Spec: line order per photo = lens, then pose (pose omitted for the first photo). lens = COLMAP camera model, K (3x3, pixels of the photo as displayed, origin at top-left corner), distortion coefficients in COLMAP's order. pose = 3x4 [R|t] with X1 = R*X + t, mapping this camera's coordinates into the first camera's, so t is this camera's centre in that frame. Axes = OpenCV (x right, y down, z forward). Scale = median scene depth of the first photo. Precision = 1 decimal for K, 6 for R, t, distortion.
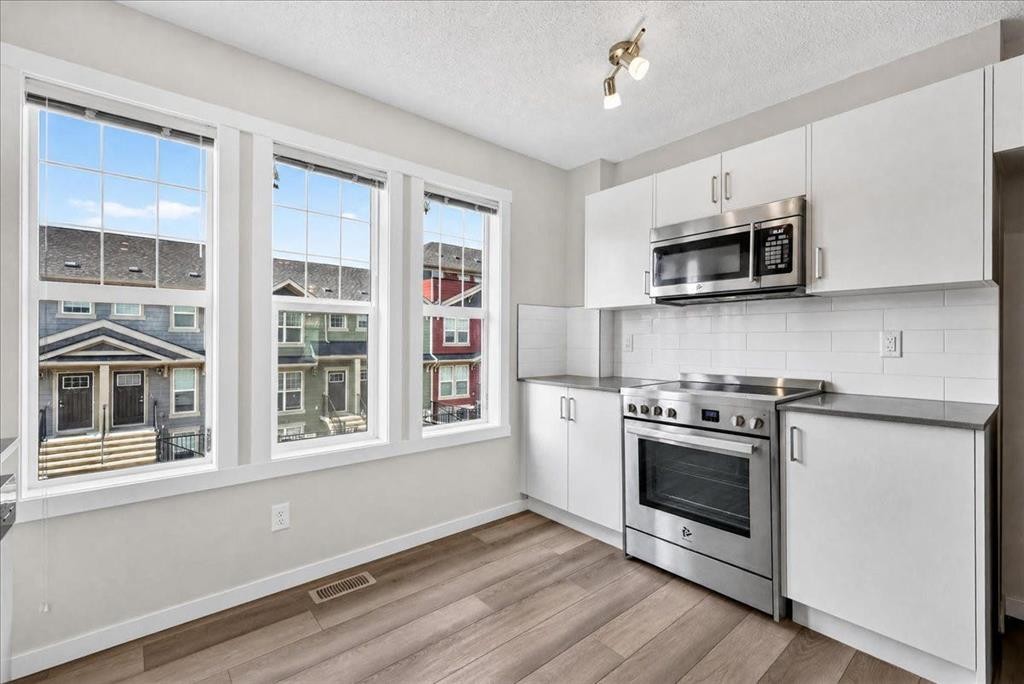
lens RADIAL K [[446.8, 0, 515.9], [0, 446.8, 340.2], [0, 0, 1]] dist [0.002074, 0.000248]
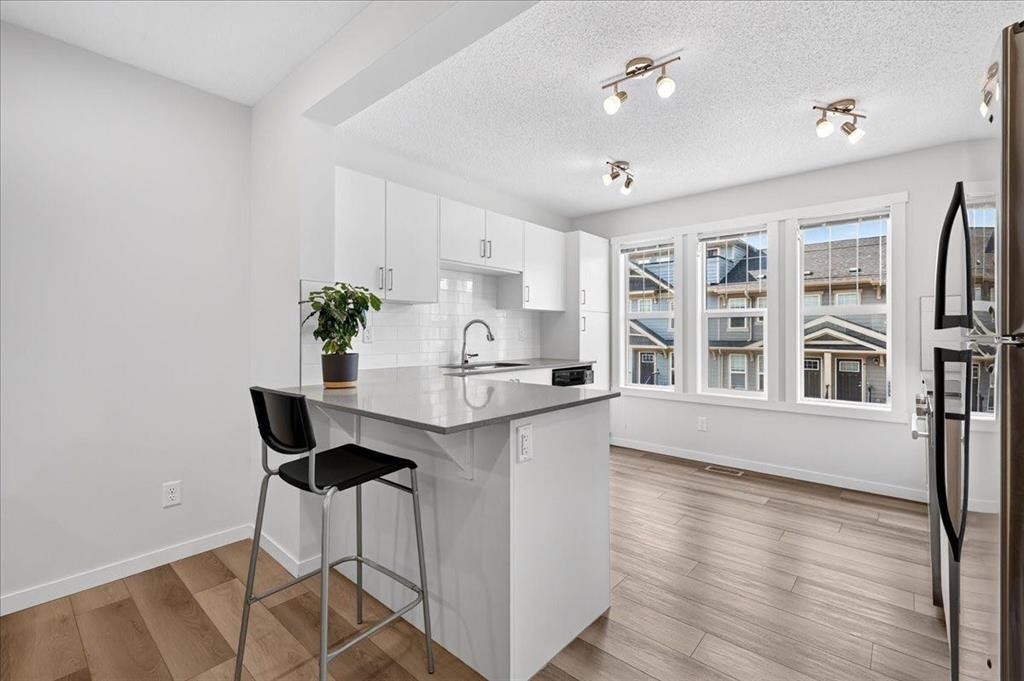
lens RADIAL K [[448.4, 0, 510.7], [0, 448.4, 332.7], [0, 0, 1]] dist [0.001934, 0.000053]
pose [[0.138445, -0.000732, -0.990370, 0.160959], [0.004320, 0.999991, -0.000135, -0.000792], [0.990361, -0.004260, 0.138446, -0.011985]]
